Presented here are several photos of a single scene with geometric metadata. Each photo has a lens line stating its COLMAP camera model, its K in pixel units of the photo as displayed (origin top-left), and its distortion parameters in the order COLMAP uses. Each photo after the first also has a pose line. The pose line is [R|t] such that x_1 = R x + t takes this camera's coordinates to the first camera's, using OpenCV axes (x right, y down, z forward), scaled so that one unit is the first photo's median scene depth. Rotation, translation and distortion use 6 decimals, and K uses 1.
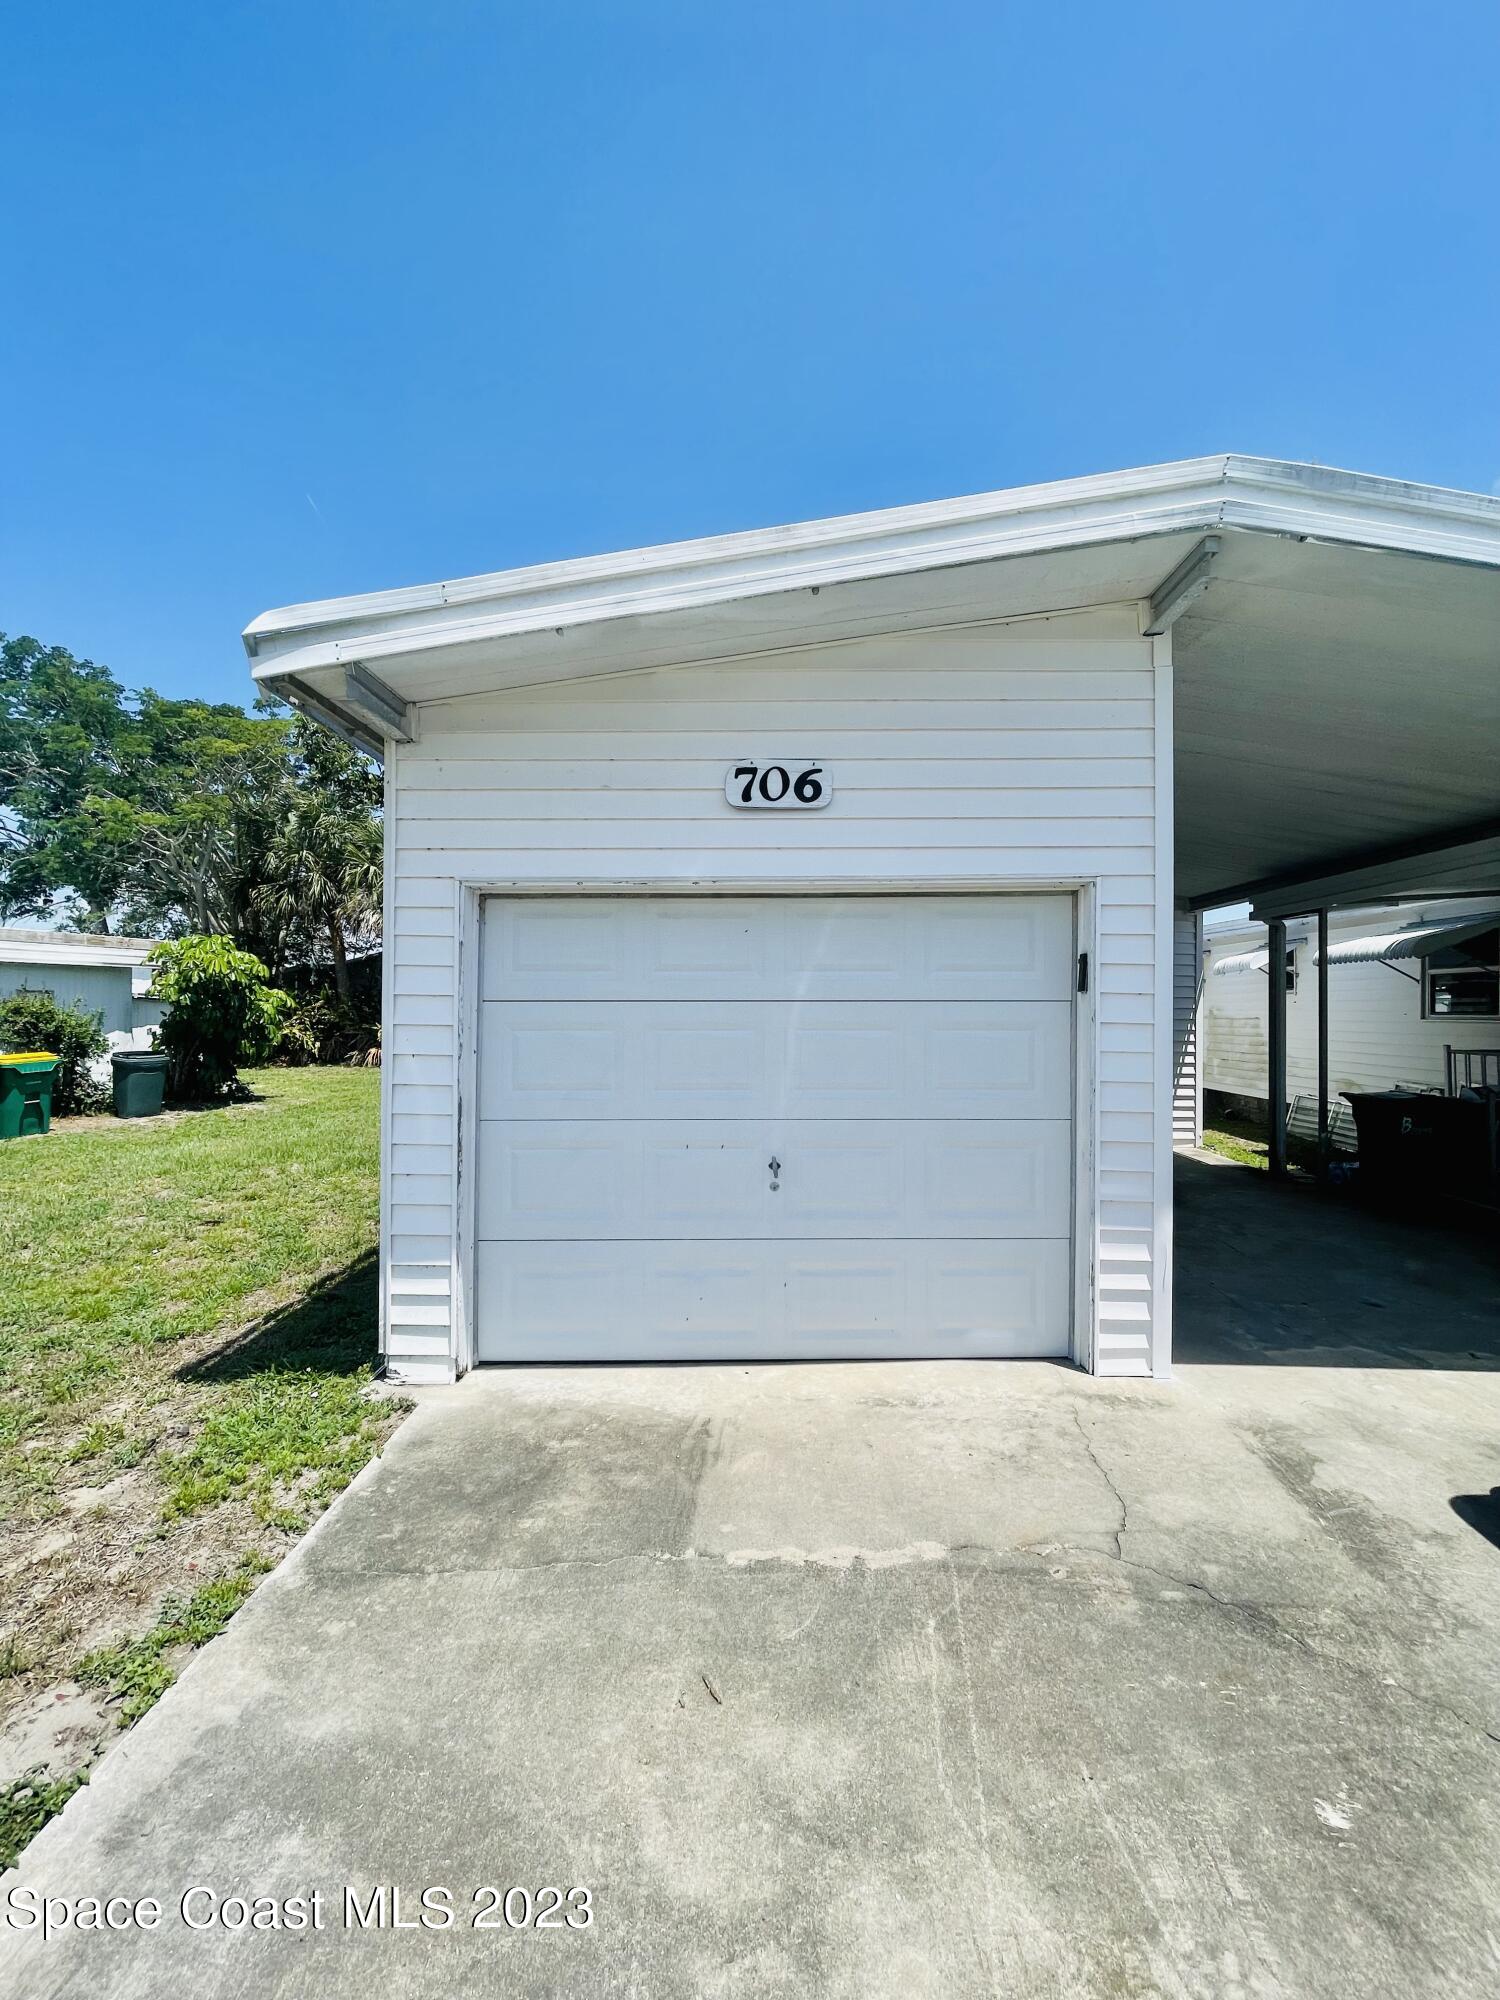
lens RADIAL K [[802.3, 0, 751.7], [0, 802.3, 994.2], [0, 0, 1]] dist [-0.001982, -0.000721]
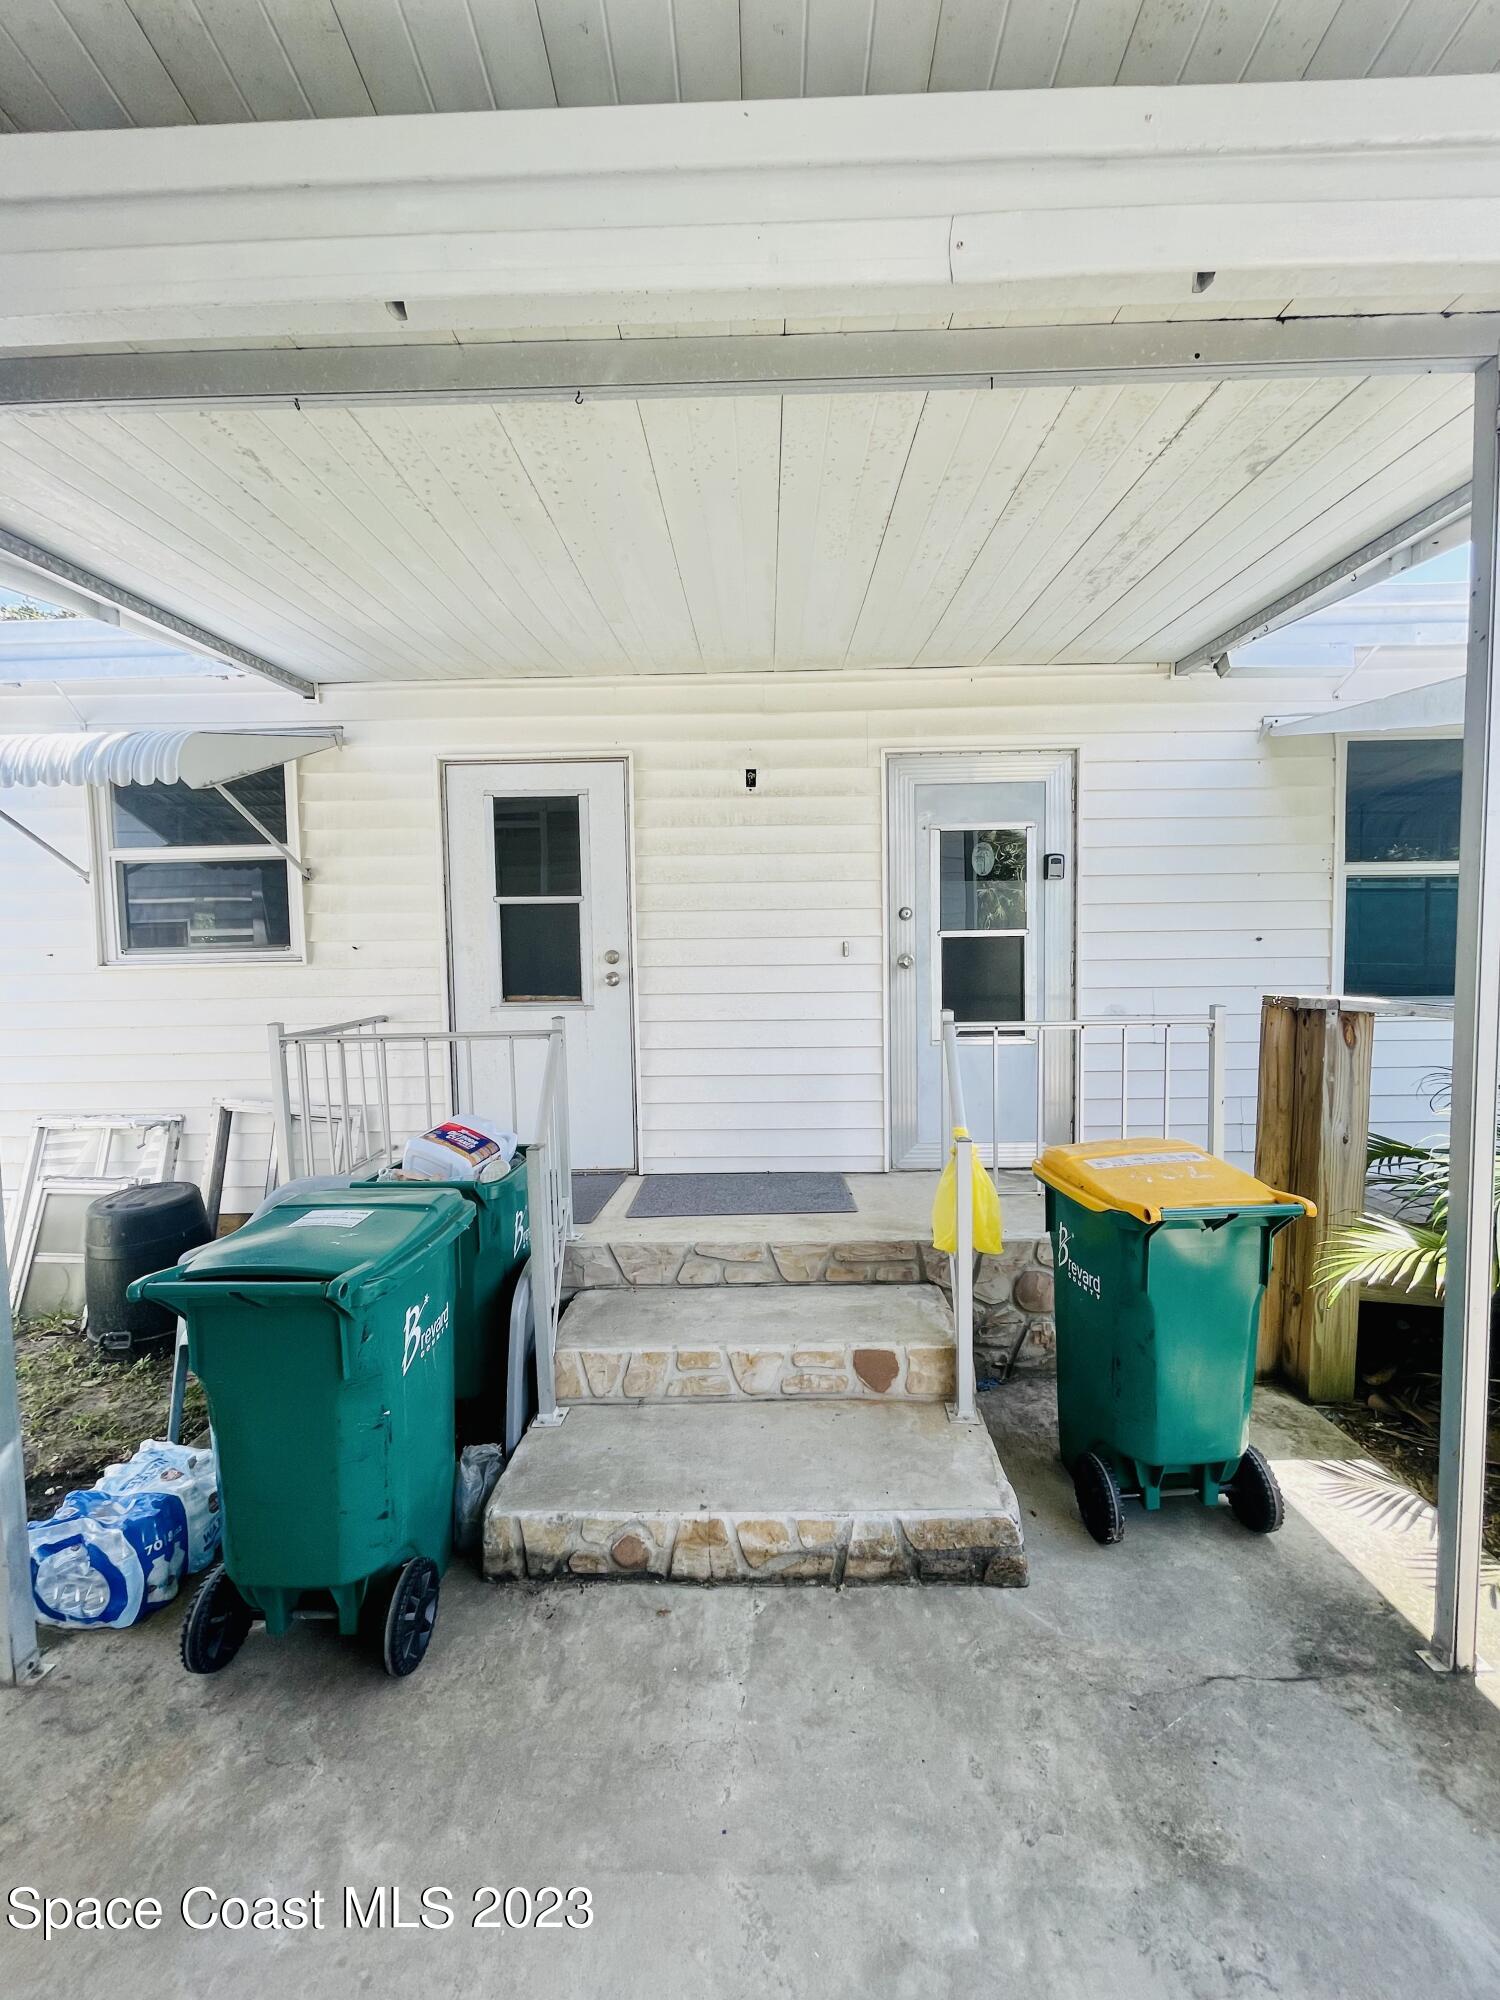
lens RADIAL K [[807.3, 0, 761.5], [0, 807.3, 1004.7], [0, 0, 1]] dist [-0.000449, 0.001143]
pose [[-0.005553, -0.058163, 0.998292, 0.378298], [0.000022, 0.998307, 0.058164, 0.025359], [-0.999985, 0.000345, -0.005542, 0.608070]]
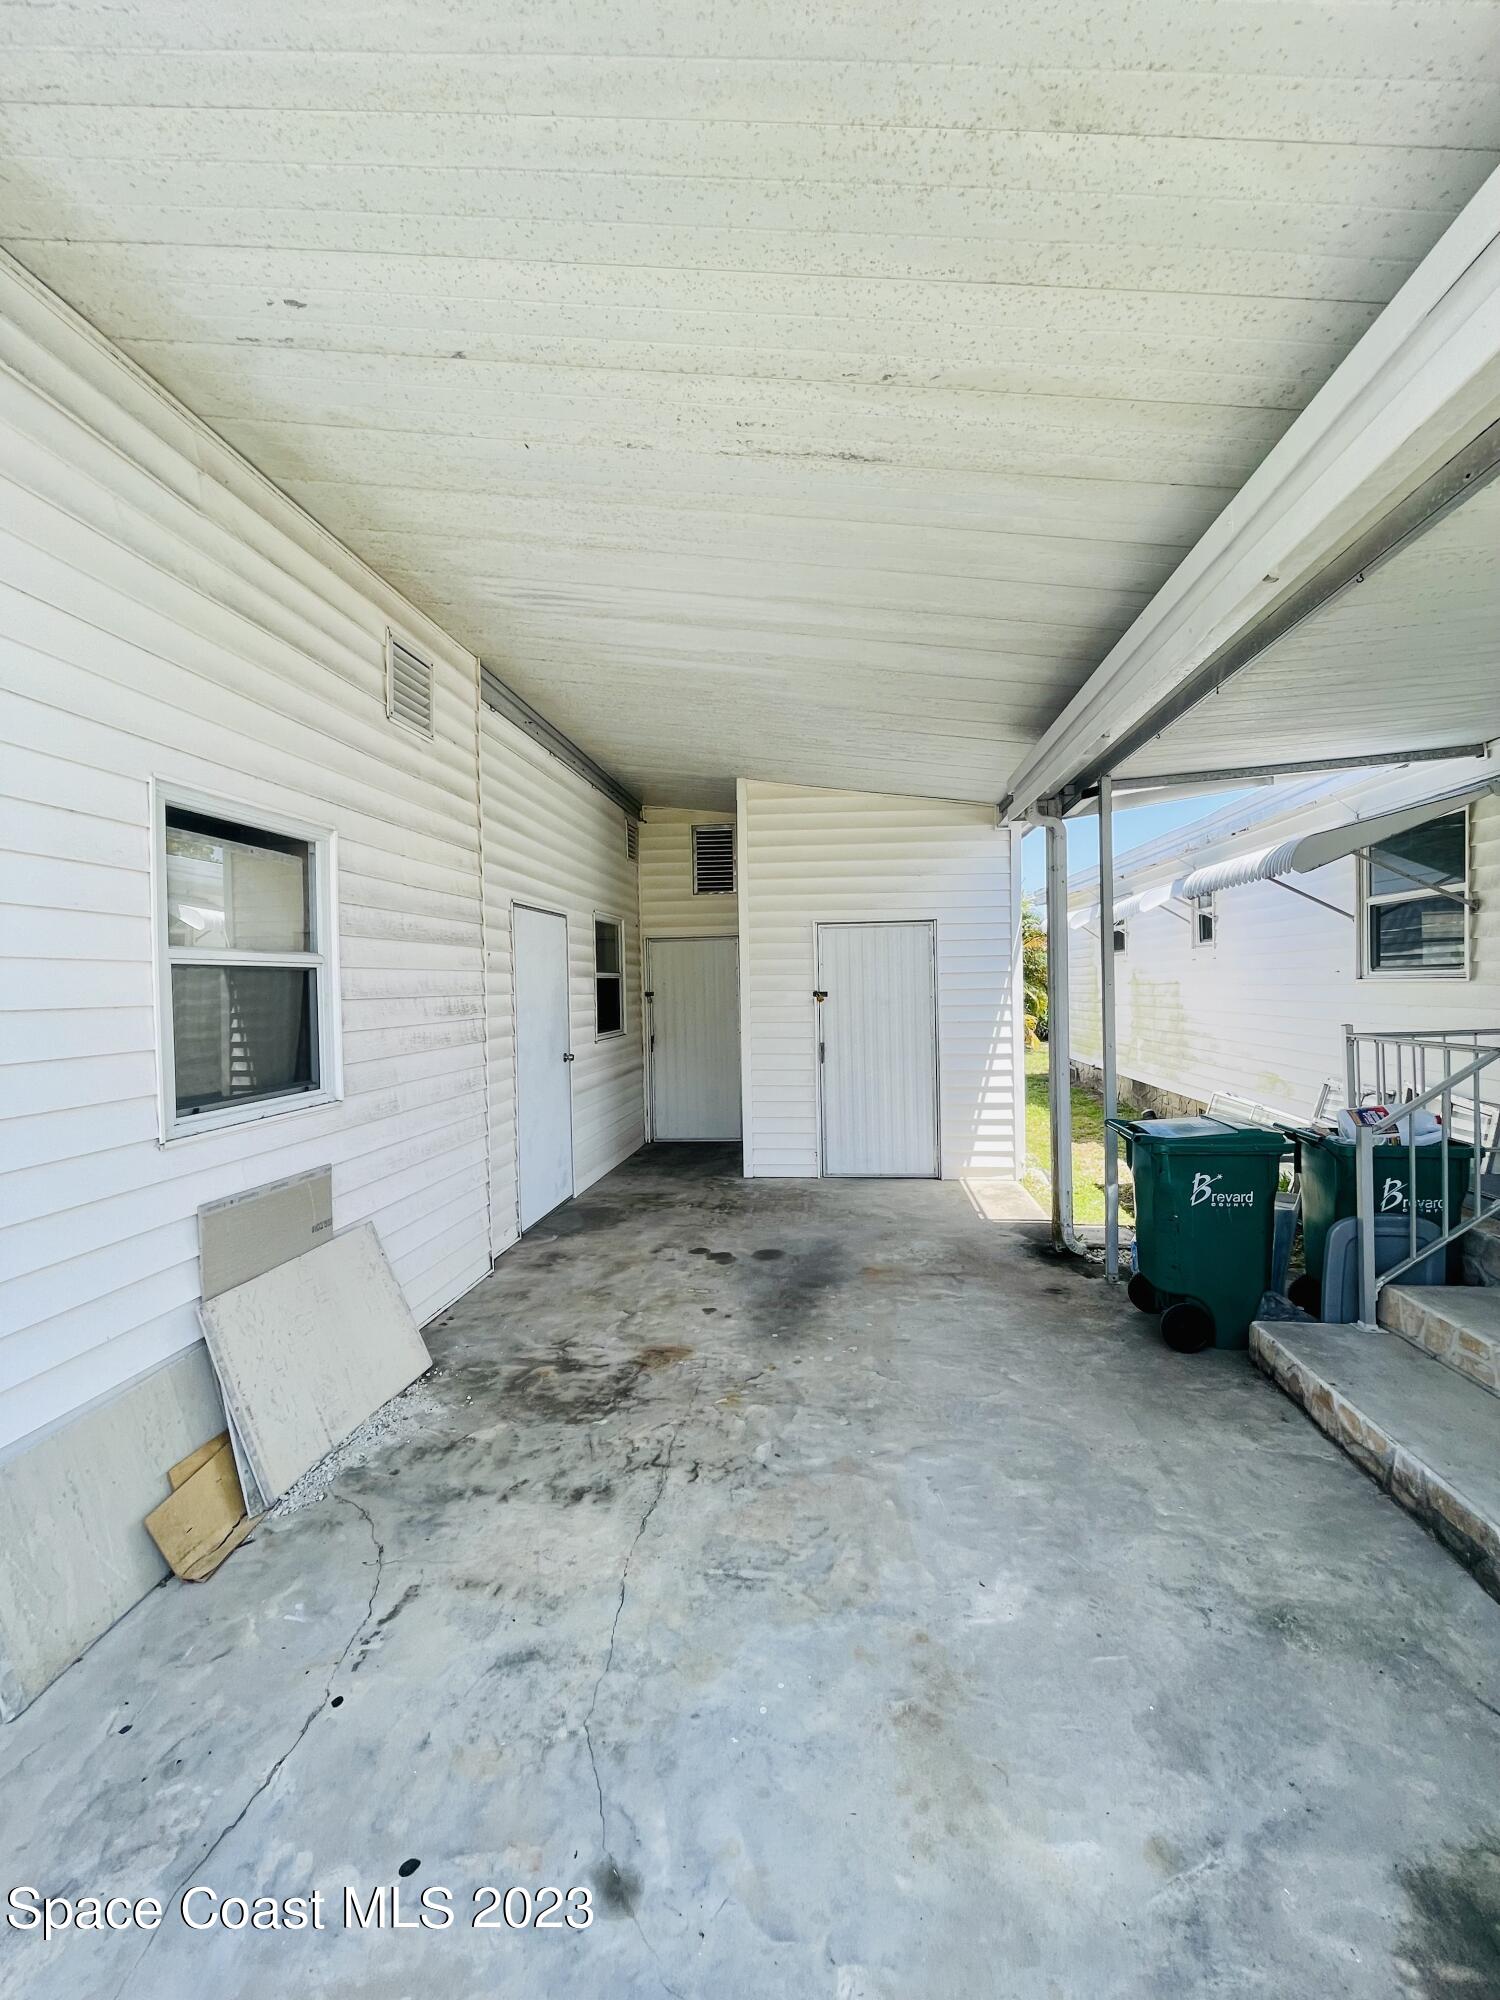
lens RADIAL K [[807.3, 0, 761.5], [0, 807.3, 1004.7], [0, 0, 1]] dist [-0.000449, 0.001143]
pose [[0.996798, -0.022658, -0.076689, 0.398448], [0.025908, 0.998796, 0.041657, 0.012240], [0.075653, -0.043511, 0.996184, 0.321812]]
